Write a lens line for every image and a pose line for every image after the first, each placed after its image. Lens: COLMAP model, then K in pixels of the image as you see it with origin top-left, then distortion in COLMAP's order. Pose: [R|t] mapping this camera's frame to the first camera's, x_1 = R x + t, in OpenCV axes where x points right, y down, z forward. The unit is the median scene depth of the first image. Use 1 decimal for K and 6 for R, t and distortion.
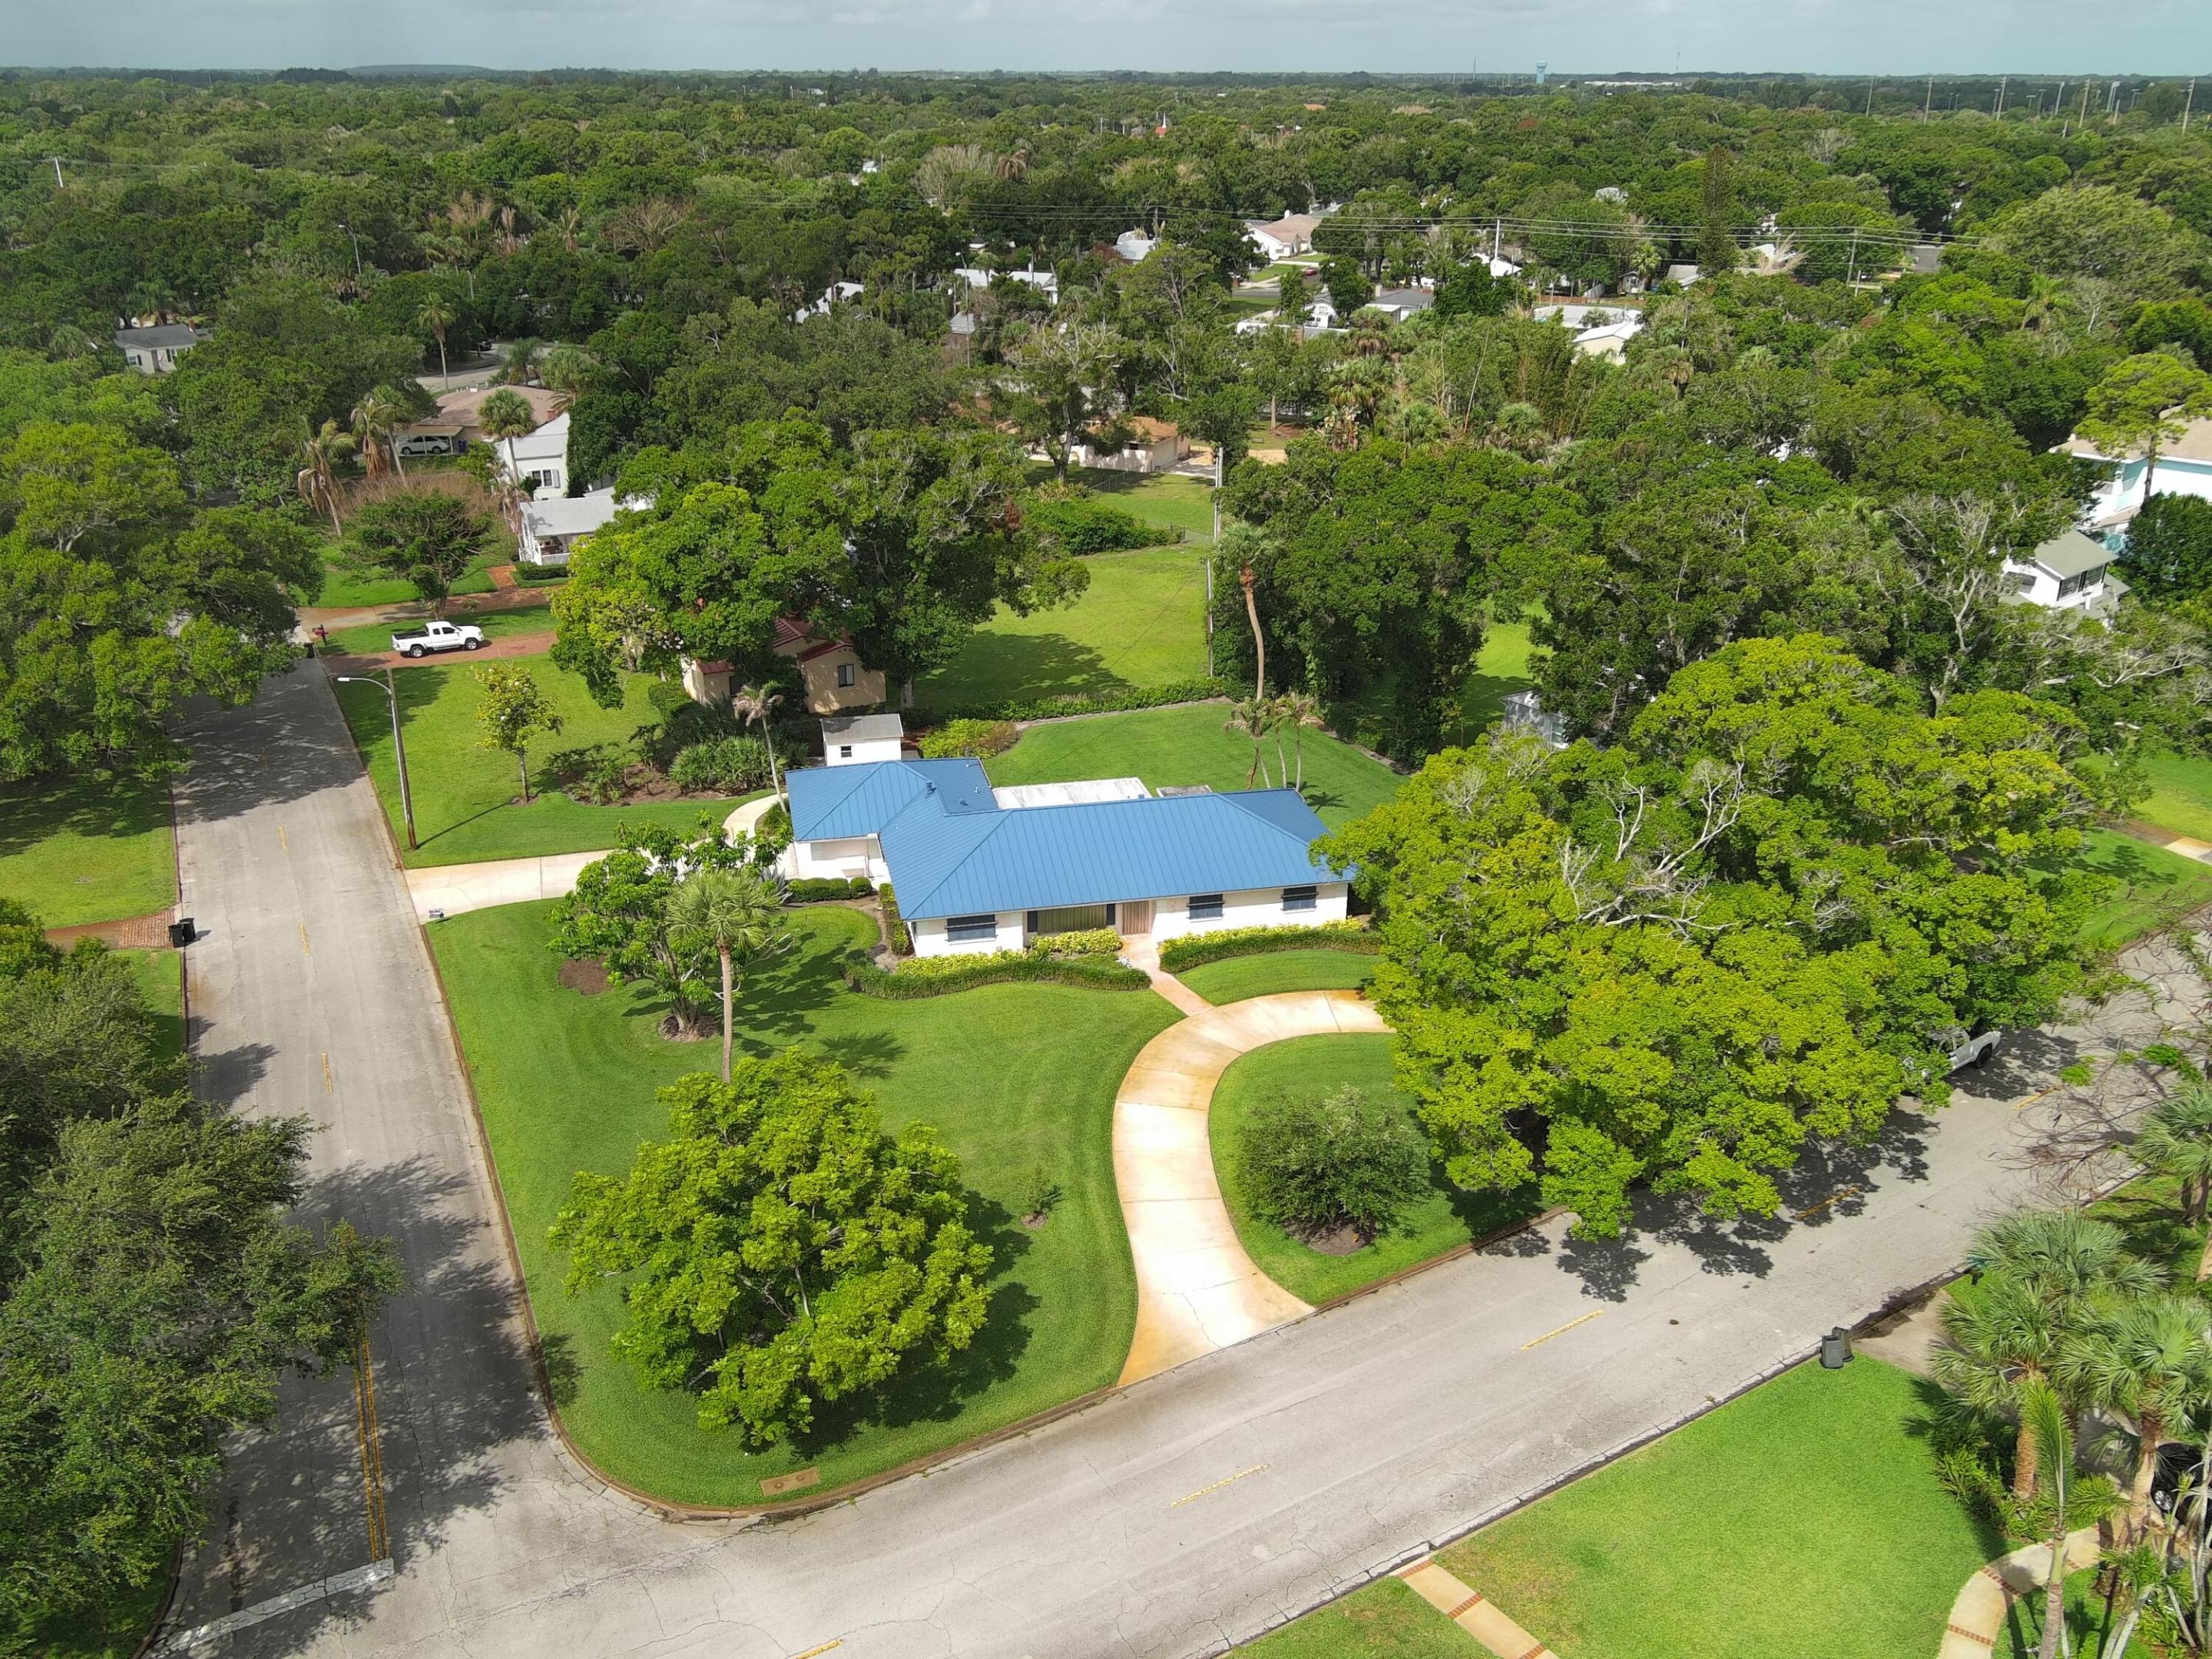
lens RADIAL K [[1826.2, 0, 1098.4], [0, 1826.2, 829.2], [0, 0, 1]] dist [0.008346, -0.017751]
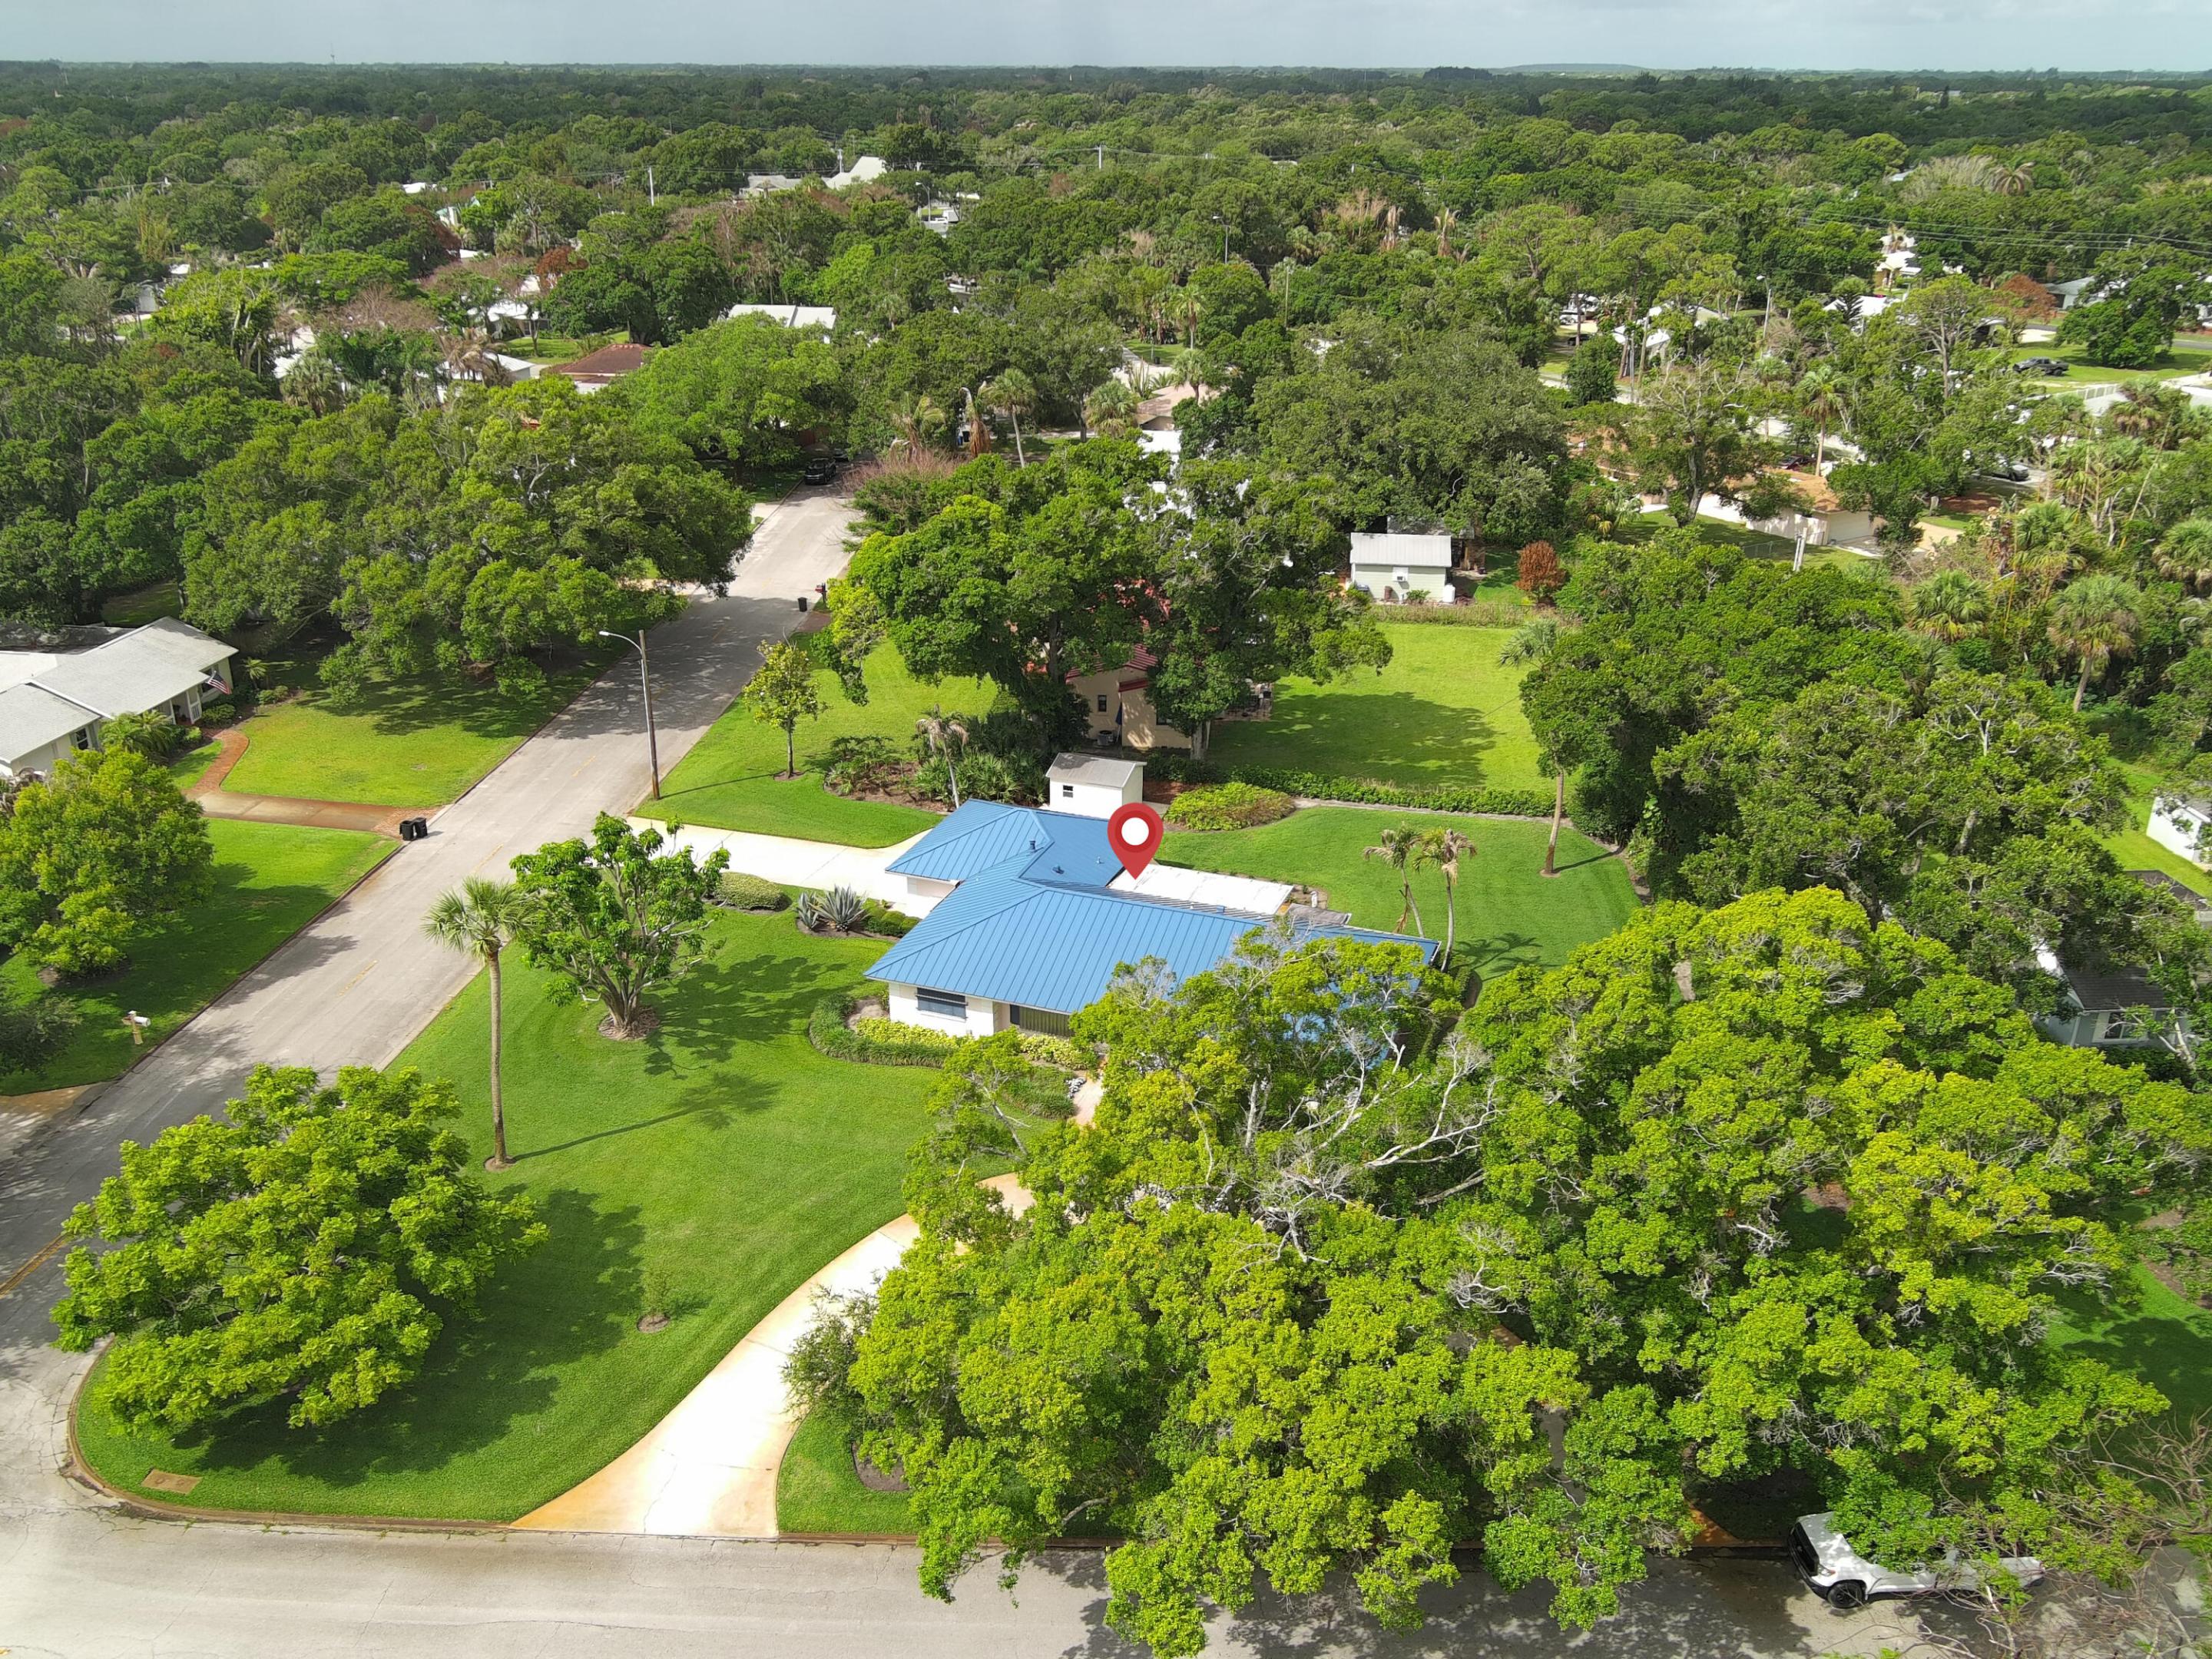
lens RADIAL K [[1826.2, 0, 1098.4], [0, 1826.2, 829.2], [0, 0, 1]] dist [0.008346, -0.017751]
pose [[0.839866, 0.209696, -0.500651, 0.436589], [-0.209329, 0.976142, 0.057695, -0.100293], [0.500805, 0.056345, 0.863724, 0.233956]]
